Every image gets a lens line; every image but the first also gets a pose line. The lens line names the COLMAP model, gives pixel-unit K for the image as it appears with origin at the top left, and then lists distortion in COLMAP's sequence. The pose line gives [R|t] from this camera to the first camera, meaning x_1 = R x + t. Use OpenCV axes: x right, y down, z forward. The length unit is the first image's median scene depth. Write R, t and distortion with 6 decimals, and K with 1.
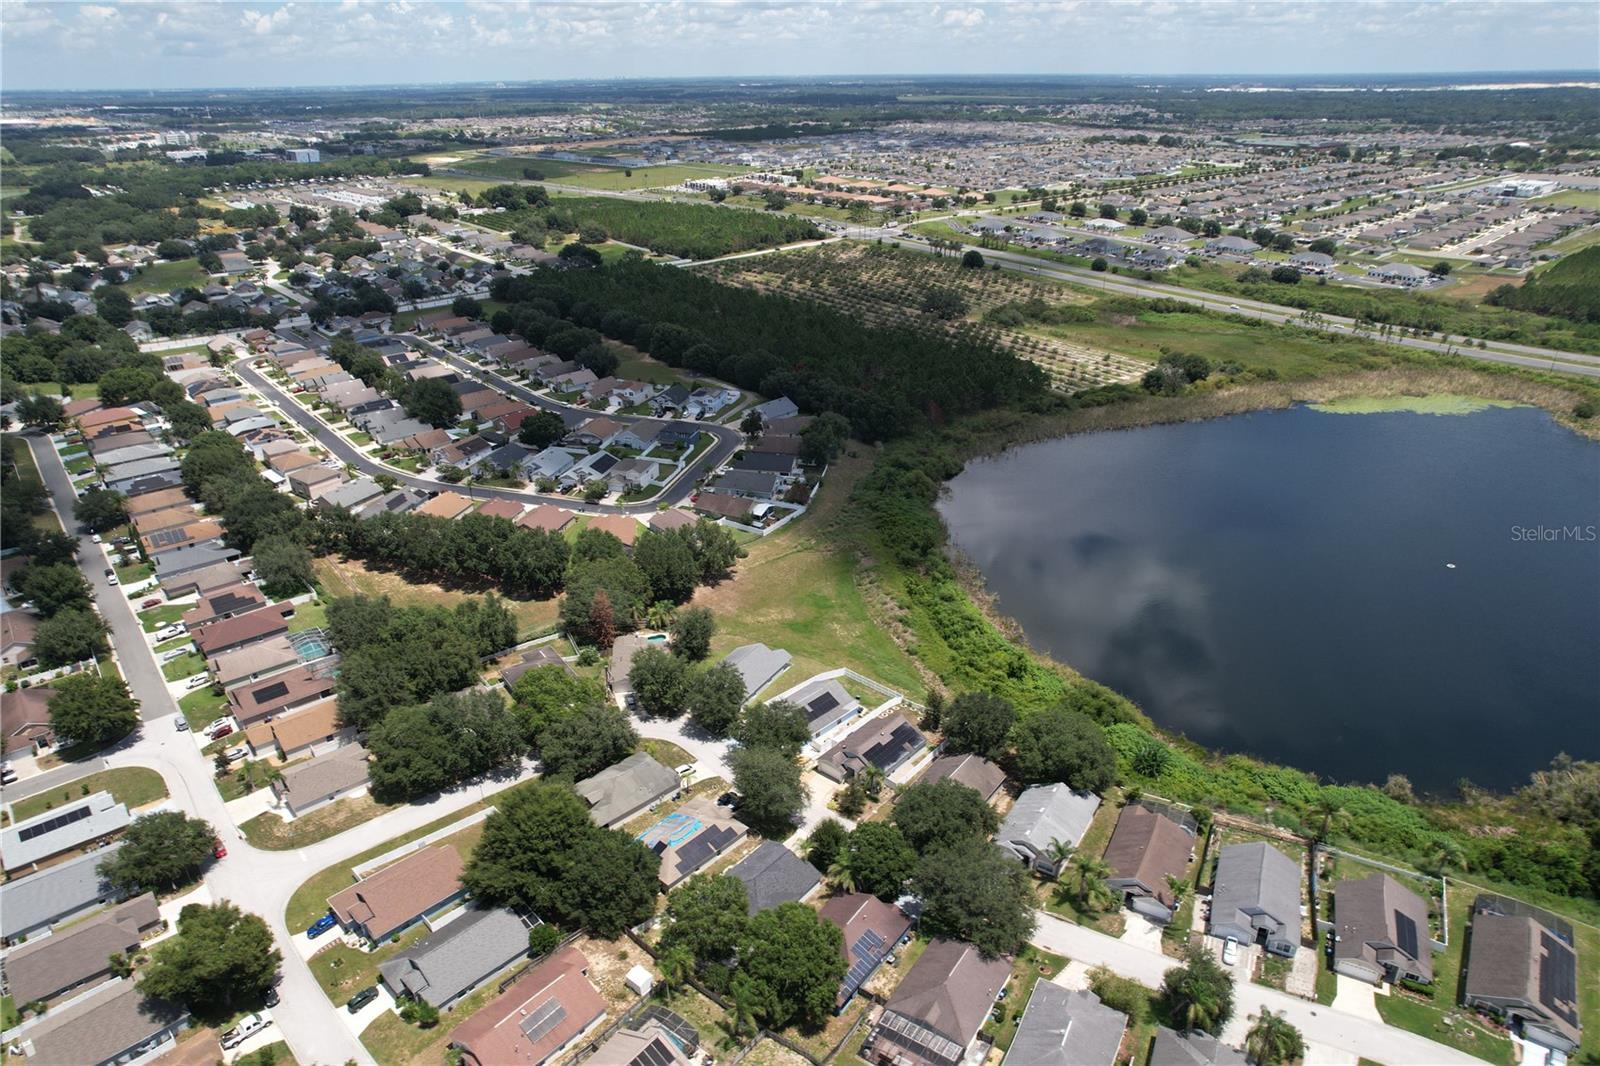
lens RADIAL K [[1022.2, 0, 799.2], [0, 1022.2, 527.7], [0, 0, 1]] dist [-0.075405, 0.065581]
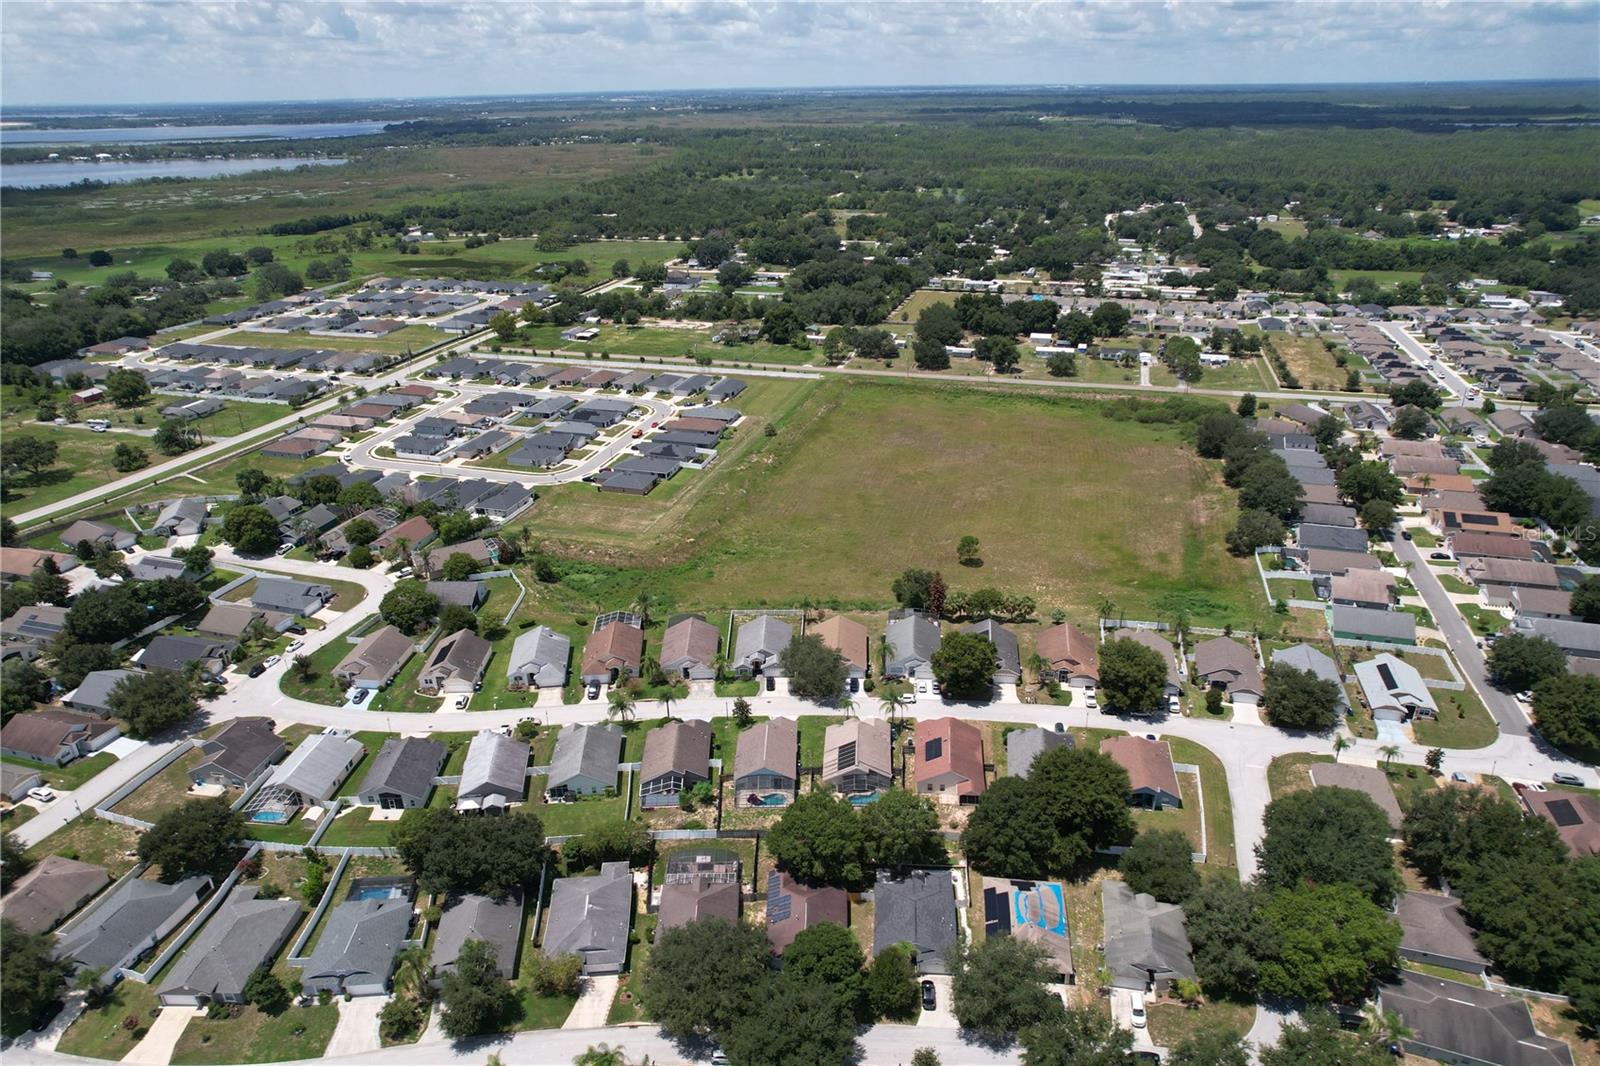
lens RADIAL K [[1022.2, 0, 799.2], [0, 1022.2, 527.7], [0, 0, 1]] dist [-0.075405, 0.065581]
pose [[-0.828966, 0.250001, -0.500315, 0.184929], [-0.208425, 0.692022, 0.691132, -0.230058], [0.519013, 0.677204, -0.521556, 0.494313]]
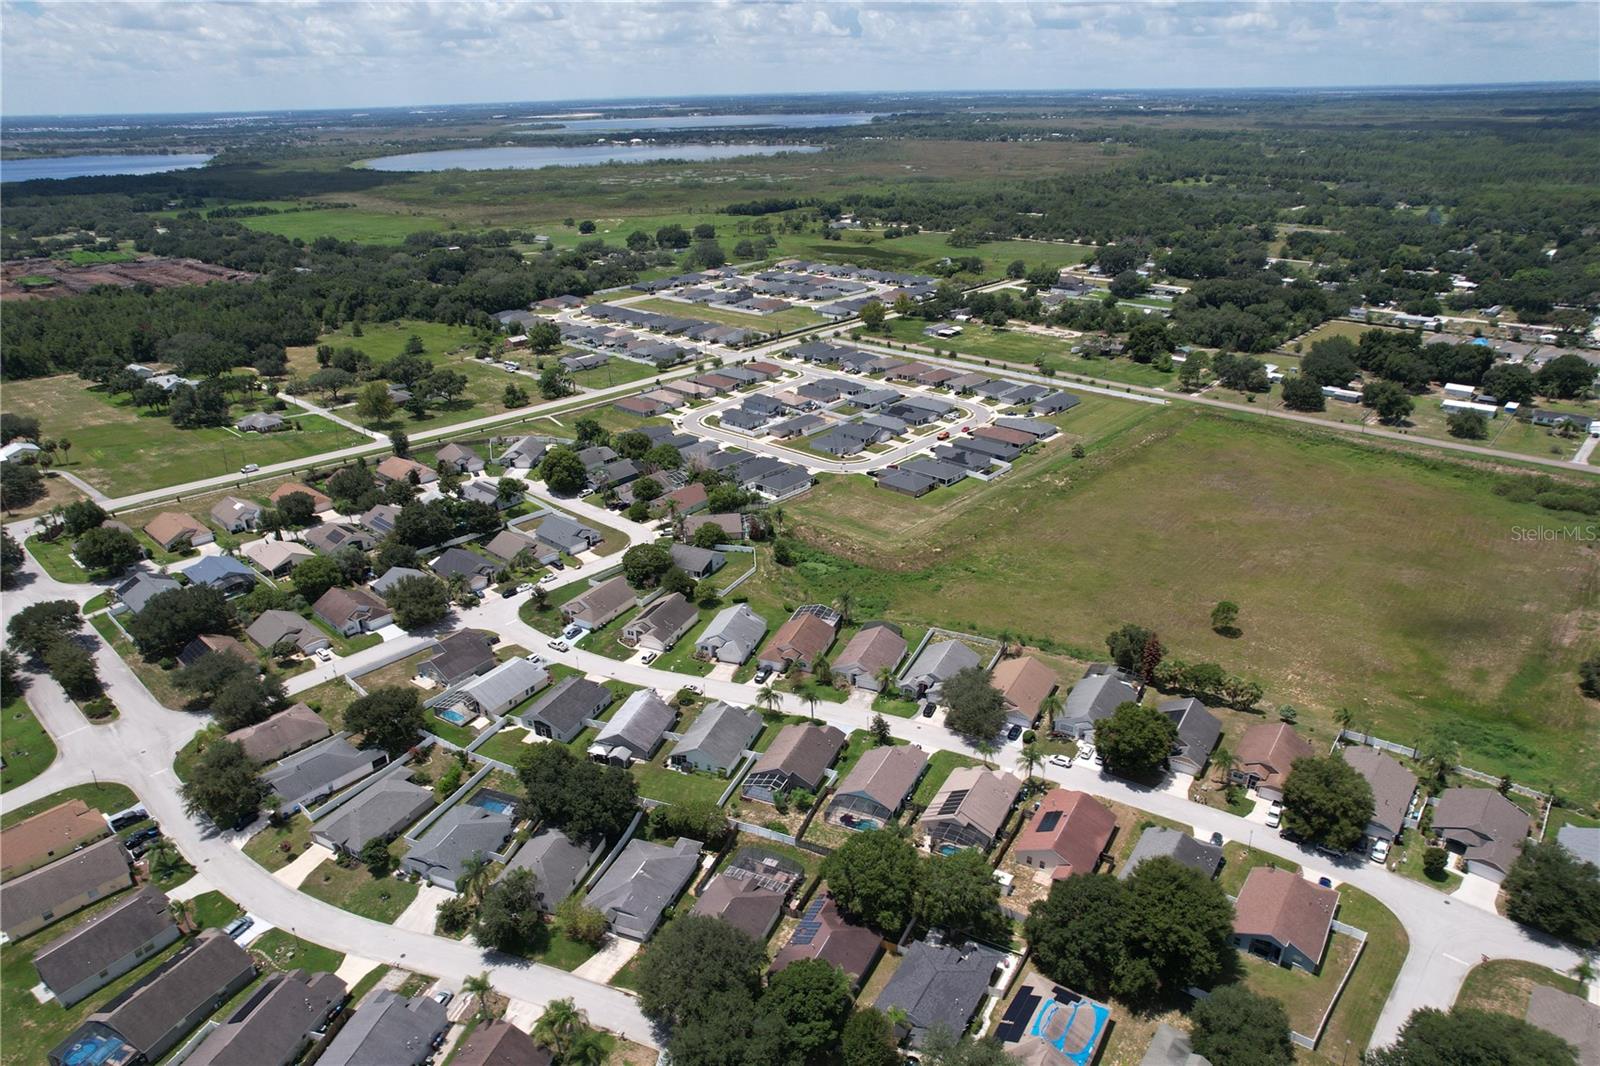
lens RADIAL K [[1022.2, 0, 799.2], [0, 1022.2, 527.7], [0, 0, 1]] dist [-0.075405, 0.065581]
pose [[-0.988679, 0.089249, -0.120620, 0.062604], [-0.030298, 0.668572, 0.743030, -0.242424], [0.146958, 0.738273, -0.658299, 0.525323]]
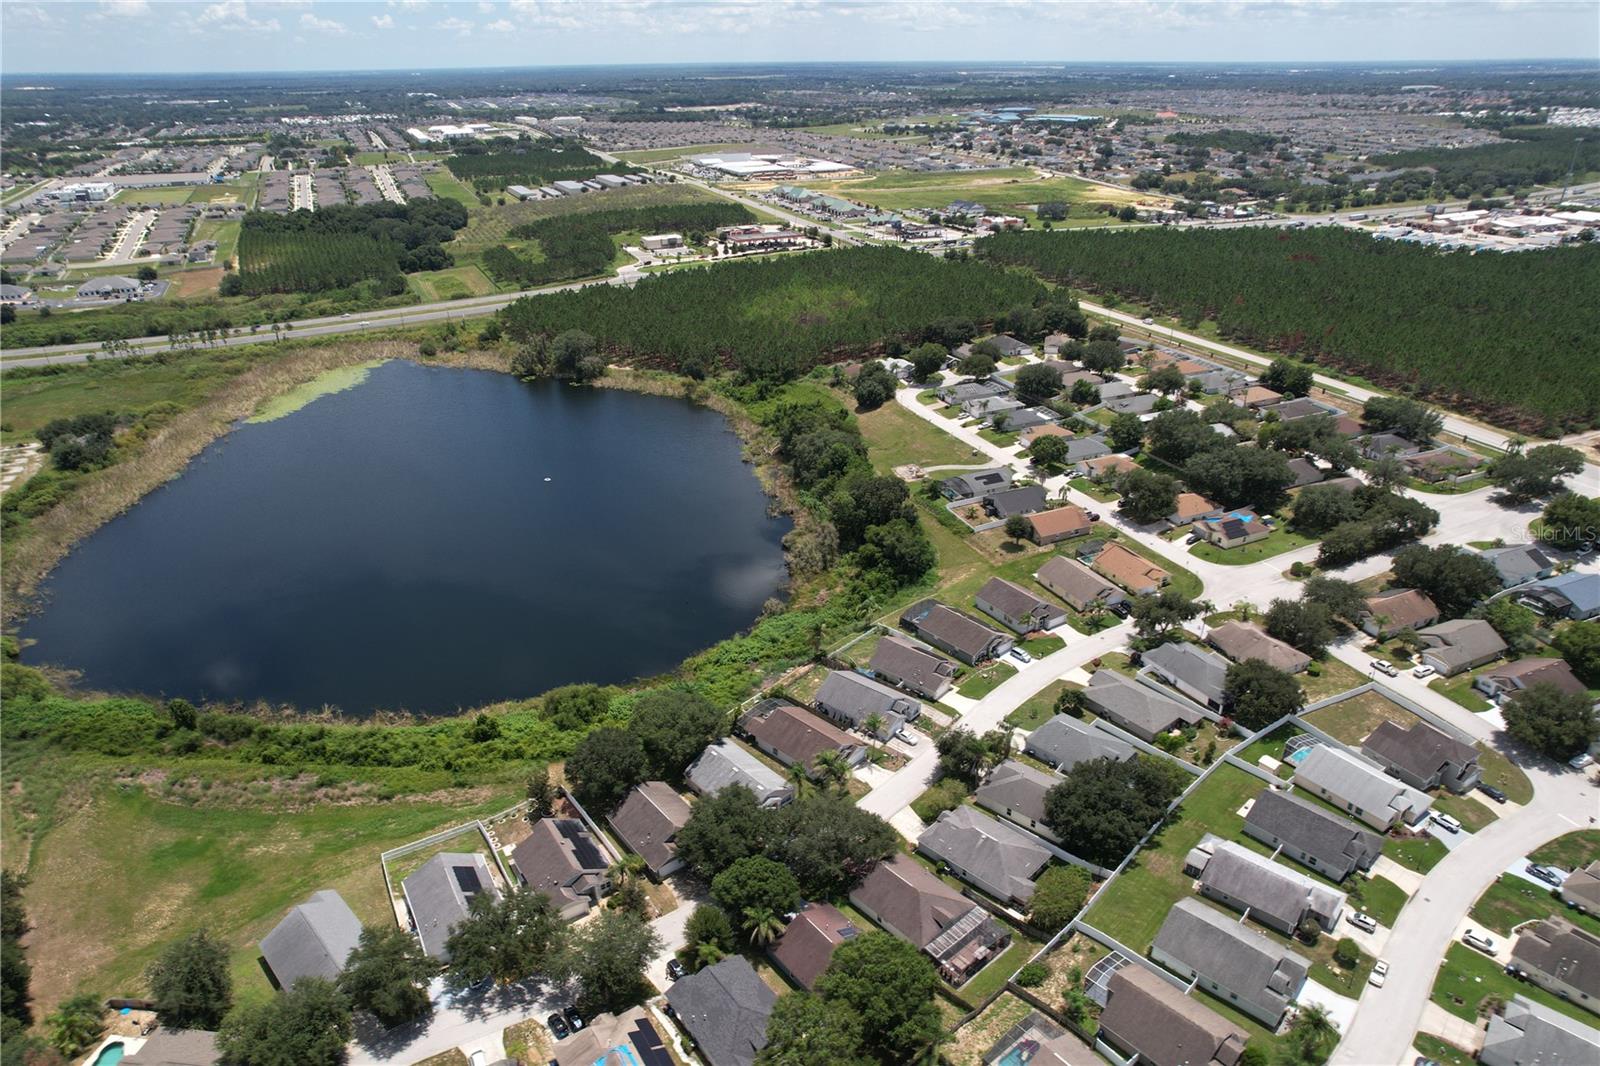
lens RADIAL K [[1022.2, 0, 799.2], [0, 1022.2, 527.7], [0, 0, 1]] dist [-0.075405, 0.065581]
pose [[0.254010, -0.400714, 0.880288, -0.253266], [0.404567, 0.870713, 0.279616, -0.091842], [-0.878524, 0.285110, 0.383285, 0.209826]]
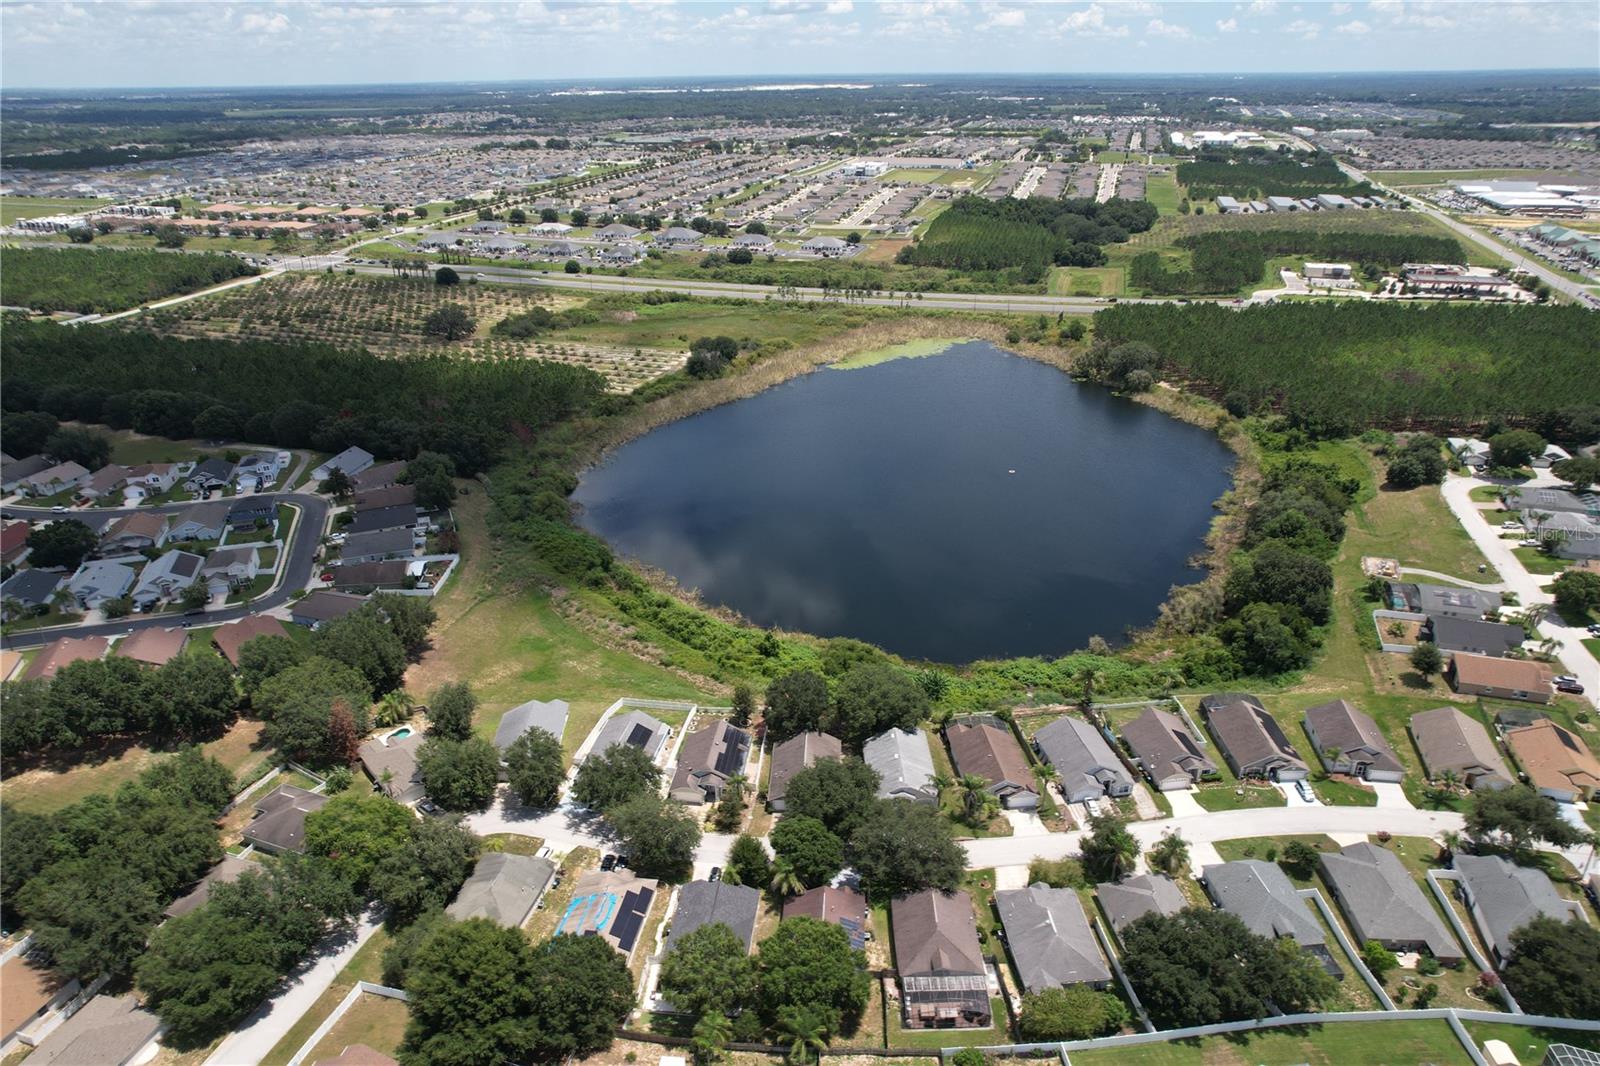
lens RADIAL K [[1022.2, 0, 799.2], [0, 1022.2, 527.7], [0, 0, 1]] dist [-0.075405, 0.065581]
pose [[0.830327, -0.228390, 0.508326, -0.152594], [0.231631, 0.971076, 0.057944, -0.019958], [-0.506858, 0.069632, 0.859213, 0.046968]]
